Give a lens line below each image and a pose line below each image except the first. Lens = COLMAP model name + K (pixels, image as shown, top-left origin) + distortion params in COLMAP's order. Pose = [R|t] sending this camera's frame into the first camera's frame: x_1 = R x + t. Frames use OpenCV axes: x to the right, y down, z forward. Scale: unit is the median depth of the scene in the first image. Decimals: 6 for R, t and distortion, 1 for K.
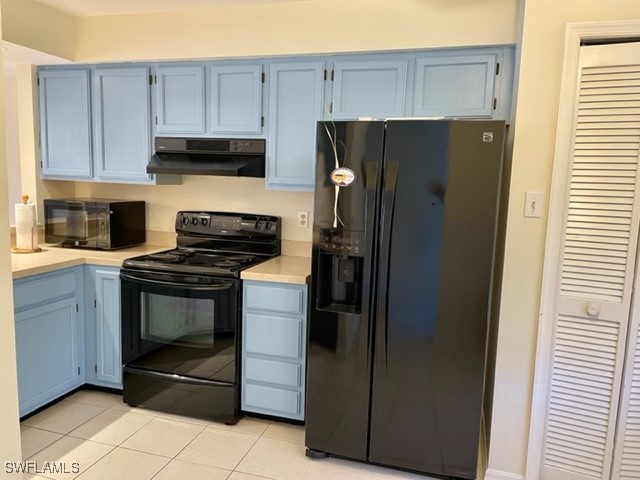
lens RADIAL K [[482.8, 0, 326.1], [0, 482.8, 242.2], [0, 0, 1]] dist [0.064138, -0.080394]
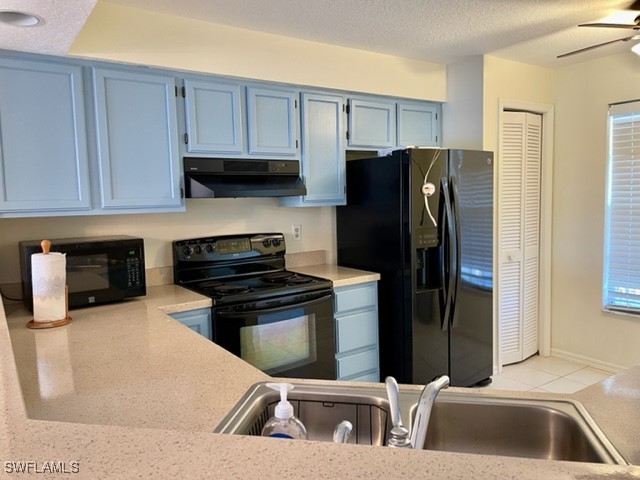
lens RADIAL K [[482.8, 0, 321.0], [0, 482.8, 237.1], [0, 0, 1]] dist [0.064138, -0.080394]
pose [[0.622086, -0.118593, 0.773915, -0.927531], [0.148391, 0.988405, 0.032182, -0.068892], [-0.768758, 0.094822, 0.632472, 0.288798]]
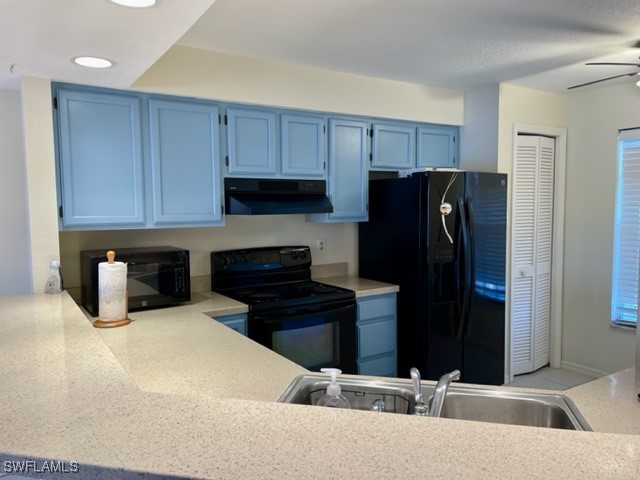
lens RADIAL K [[482.8, 0, 317.4], [0, 482.8, 241.5], [0, 0, 1]] dist [0.064138, -0.080394]
pose [[0.652728, -0.099074, 0.751086, -1.013207], [0.131548, 0.991174, 0.016422, -0.084514], [-0.746084, 0.088085, 0.660000, 0.245309]]
